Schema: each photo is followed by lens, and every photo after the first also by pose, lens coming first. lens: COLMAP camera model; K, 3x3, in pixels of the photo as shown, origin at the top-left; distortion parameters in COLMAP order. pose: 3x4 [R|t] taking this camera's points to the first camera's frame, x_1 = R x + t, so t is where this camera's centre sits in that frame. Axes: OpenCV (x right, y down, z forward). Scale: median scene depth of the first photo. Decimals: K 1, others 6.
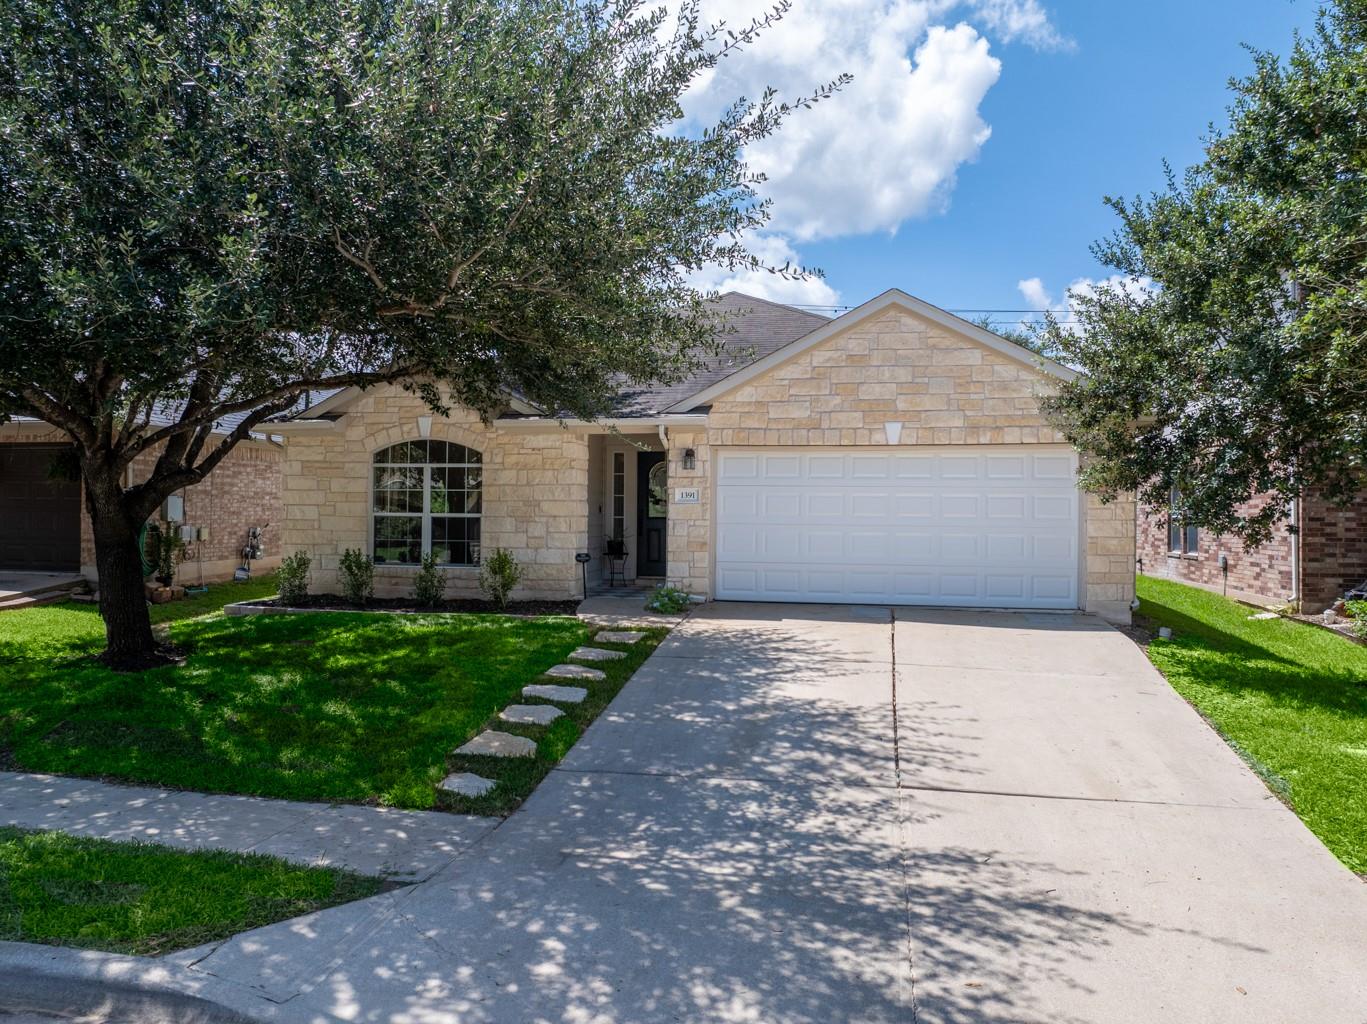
lens RADIAL K [[957.8, 0, 689.9], [0, 957.8, 510.1], [0, 0, 1]] dist [-0.053931, 0.029057]
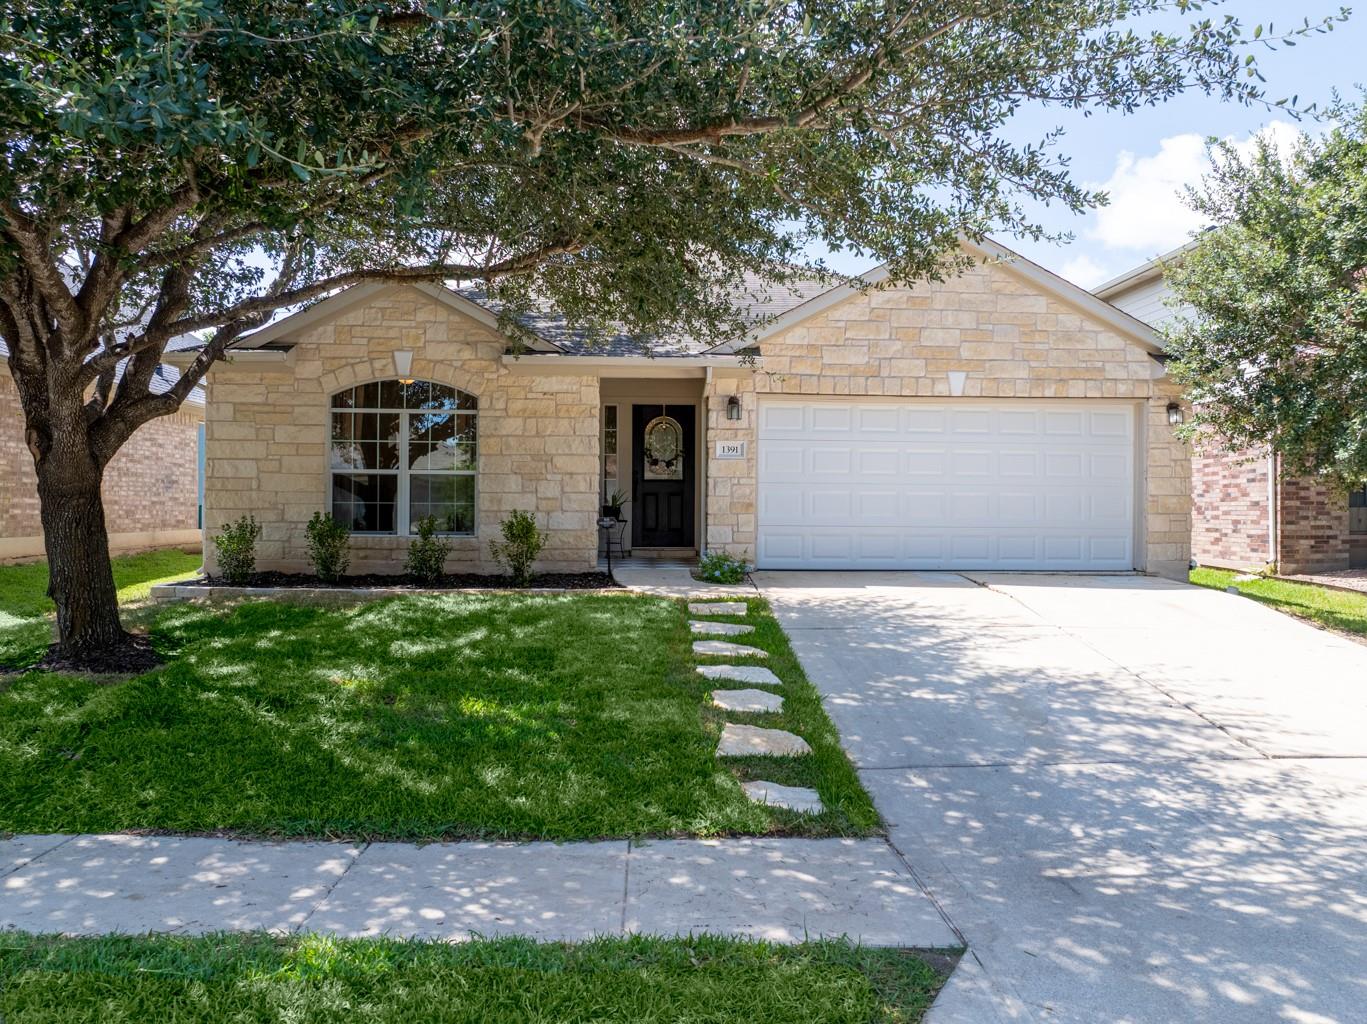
lens RADIAL K [[957.8, 0, 689.9], [0, 957.8, 510.1], [0, 0, 1]] dist [-0.053931, 0.029057]
pose [[0.969916, -0.002465, 0.243427, -0.486405], [0.000689, 0.999973, 0.007379, 0.064535], [-0.243438, -0.006989, 0.969891, 0.315831]]
